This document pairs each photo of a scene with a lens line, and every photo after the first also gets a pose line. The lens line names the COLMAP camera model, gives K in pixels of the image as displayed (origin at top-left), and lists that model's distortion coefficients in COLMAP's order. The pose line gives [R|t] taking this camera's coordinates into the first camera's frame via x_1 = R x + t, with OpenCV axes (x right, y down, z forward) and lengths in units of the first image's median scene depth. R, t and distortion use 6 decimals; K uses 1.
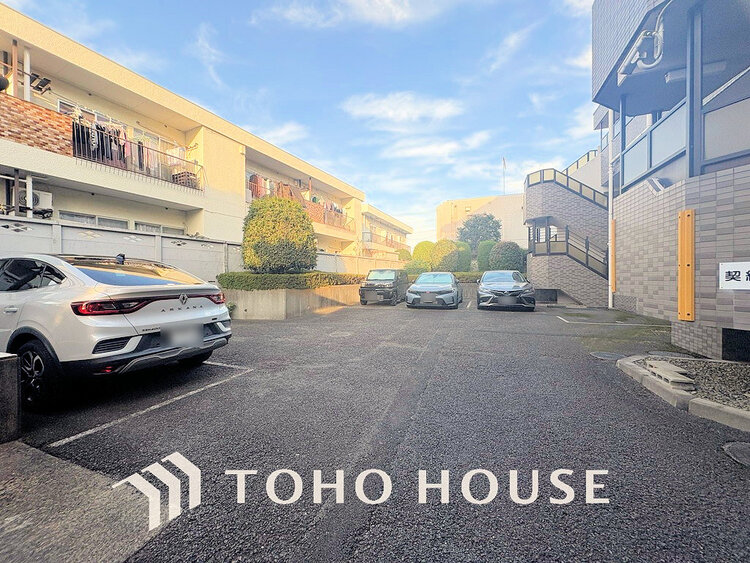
lens RADIAL K [[296.5, 0, 375.0], [0, 296.5, 281.5], [0, 0, 1]] dist [0.000664, 0.000020]
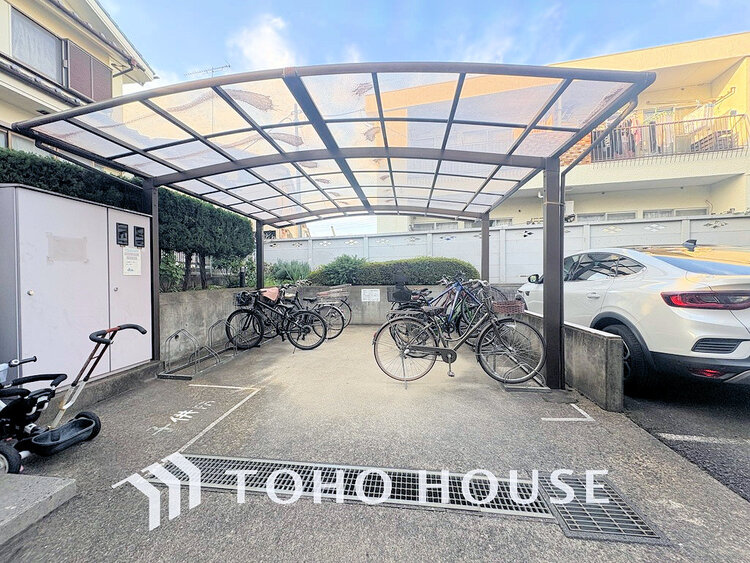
lens RADIAL K [[296.5, 0, 375.0], [0, 296.5, 281.5], [0, 0, 1]] dist [0.000664, 0.000020]
pose [[0.230445, 0.017101, -0.972935, -0.254212], [-0.002084, 0.999852, 0.017080, 0.017848], [0.973083, -0.001908, 0.230447, -0.109911]]
